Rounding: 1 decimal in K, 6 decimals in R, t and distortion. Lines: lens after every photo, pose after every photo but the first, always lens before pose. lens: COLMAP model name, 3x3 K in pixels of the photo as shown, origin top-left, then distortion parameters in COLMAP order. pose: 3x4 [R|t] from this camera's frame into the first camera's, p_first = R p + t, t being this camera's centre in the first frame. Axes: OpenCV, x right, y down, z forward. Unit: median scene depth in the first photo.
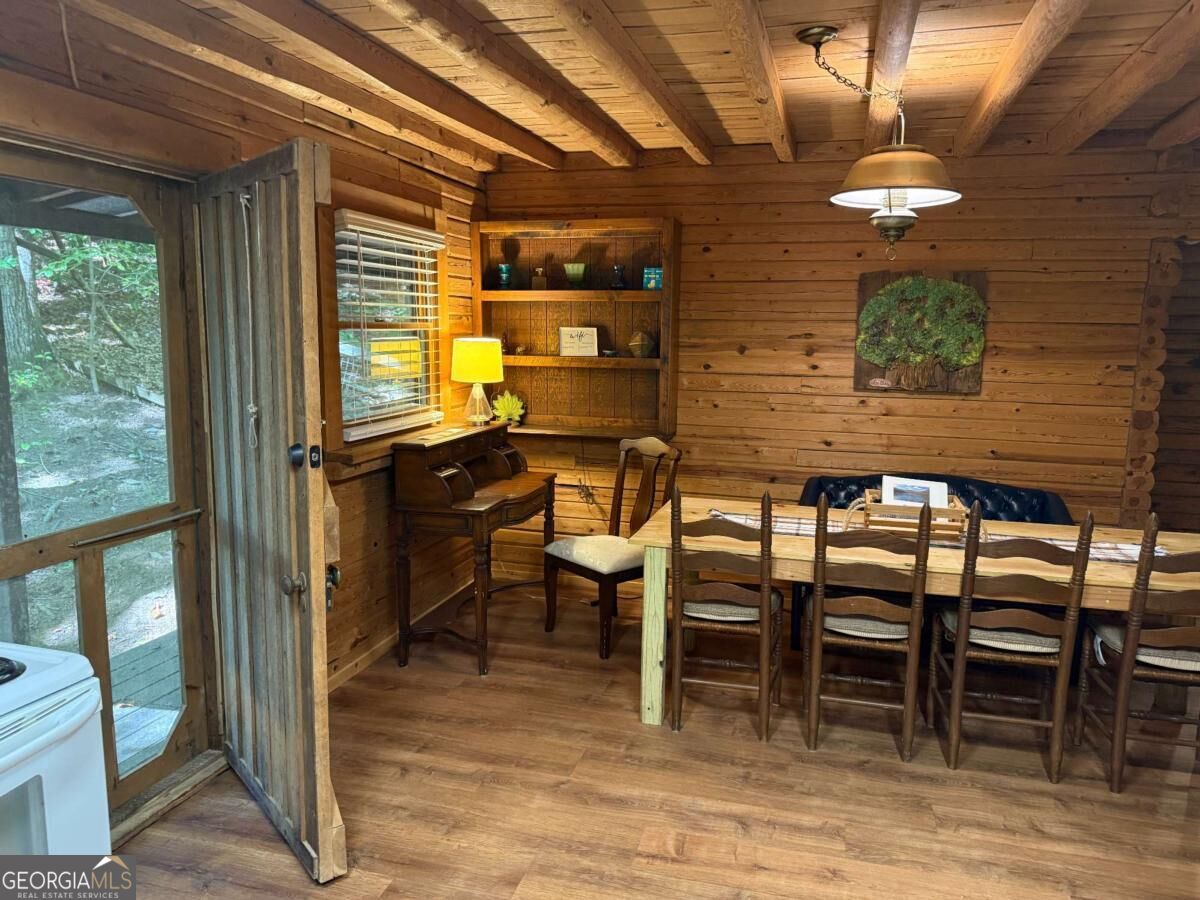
lens RADIAL K [[839.2, 0, 599.0], [0, 839.2, 457.8], [0, 0, 1]] dist [0.027527, -0.046133]
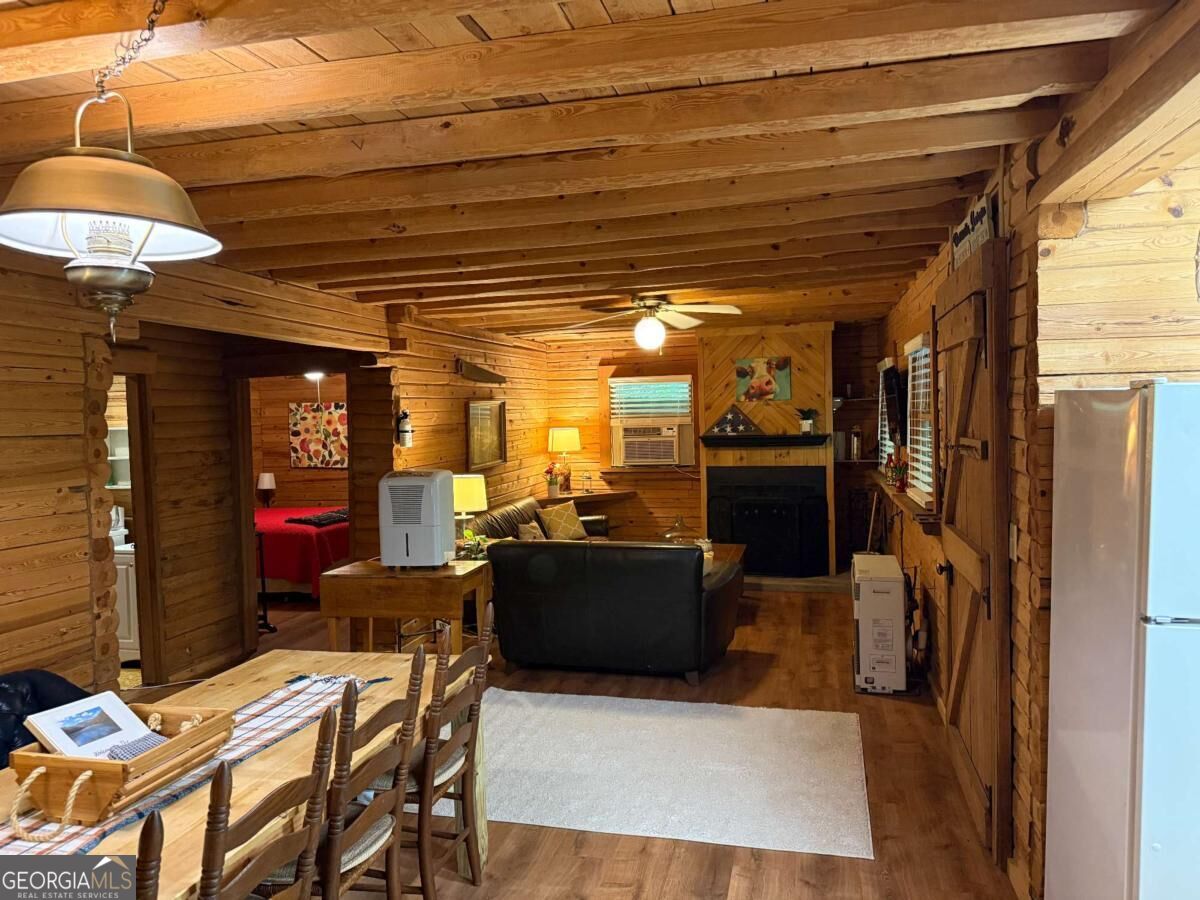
lens RADIAL K [[839.2, 0, 600.4], [0, 839.2, 451.8], [0, 0, 1]] dist [0.027527, -0.046133]
pose [[-0.034553, -0.050030, 0.998150, -0.196331], [0.178751, 0.982332, 0.055425, -0.099875], [-0.983287, 0.180335, -0.025000, 0.538735]]
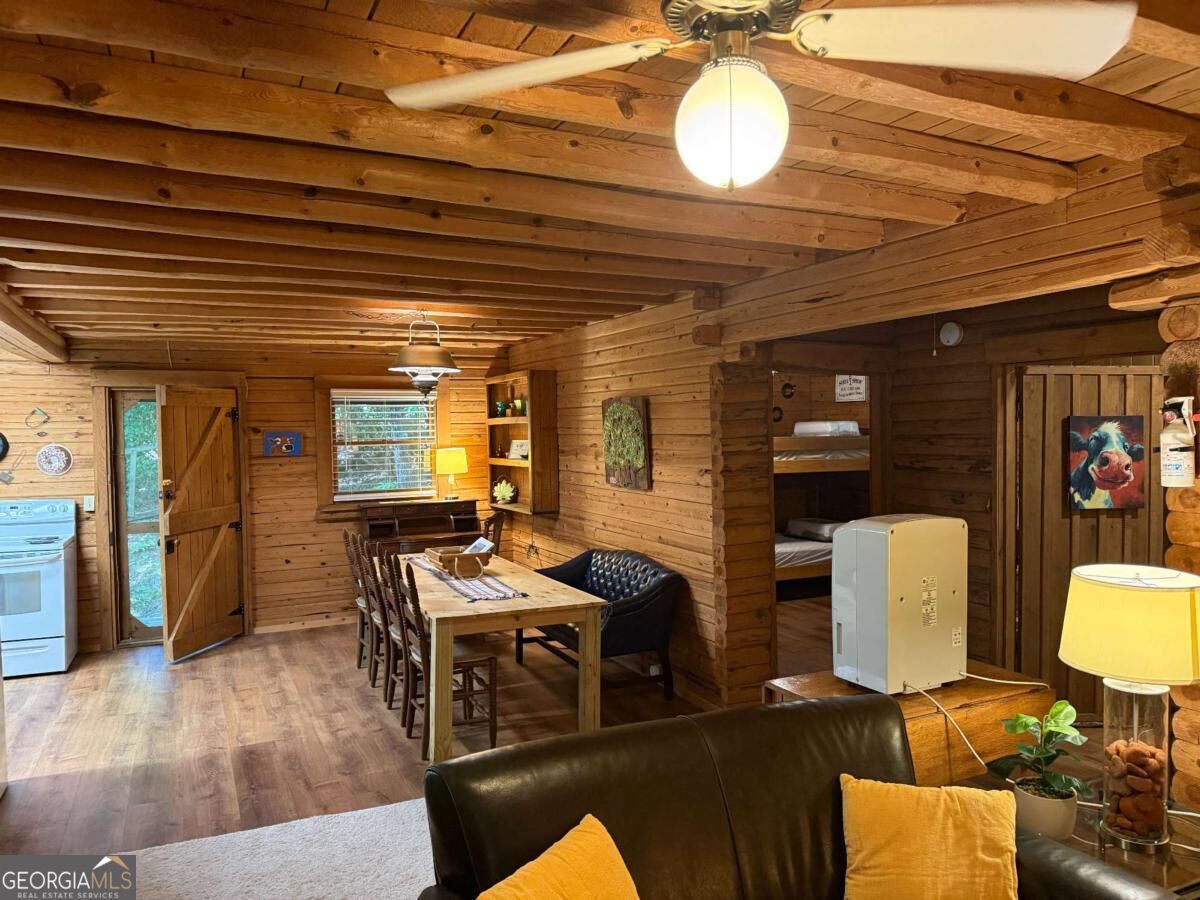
lens RADIAL K [[839.2, 0, 609.6], [0, 839.2, 447.4], [0, 0, 1]] dist [0.027527, -0.046133]
pose [[0.672069, -0.004513, -0.740475, 1.448121], [-0.091323, 0.991842, -0.088931, -0.023980], [0.734835, 0.127391, 0.666175, 0.114399]]
